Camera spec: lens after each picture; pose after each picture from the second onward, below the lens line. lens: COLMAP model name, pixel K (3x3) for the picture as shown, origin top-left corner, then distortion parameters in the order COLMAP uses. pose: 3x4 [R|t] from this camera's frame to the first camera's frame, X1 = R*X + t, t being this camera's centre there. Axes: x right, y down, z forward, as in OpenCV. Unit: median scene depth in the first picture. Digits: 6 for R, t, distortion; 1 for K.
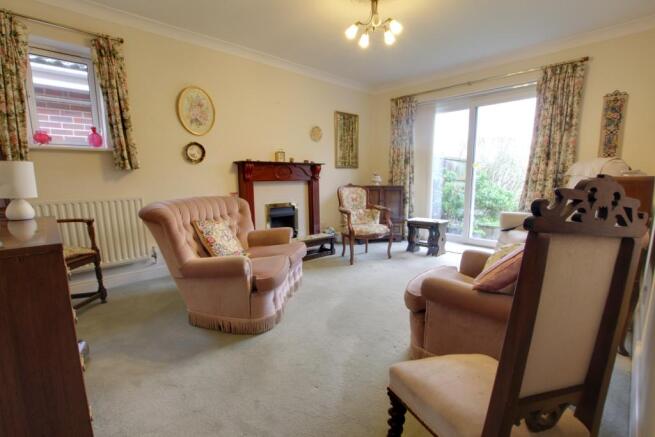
lens RADIAL K [[300.1, 0, 338.0], [0, 300.1, 229.2], [0, 0, 1]] dist [-0.025724, 0.000194]
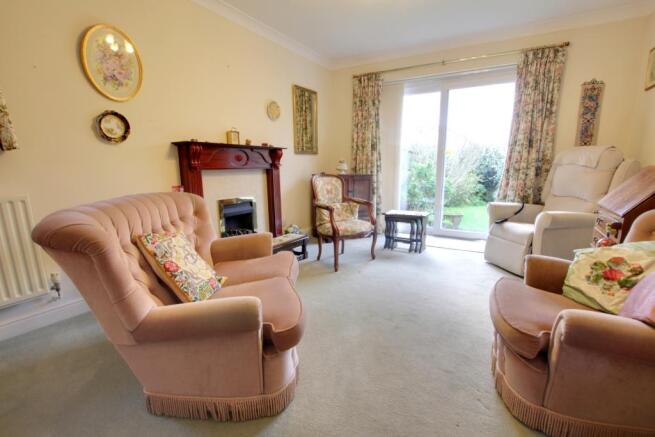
lens RADIAL K [[300.1, 0, 338.0], [0, 300.1, 229.2], [0, 0, 1]] dist [-0.025724, 0.000194]
pose [[0.966991, -0.049341, 0.249990, -0.155393], [0.039533, 0.998244, 0.044107, -0.034275], [-0.251727, -0.032768, 0.967243, 0.206795]]
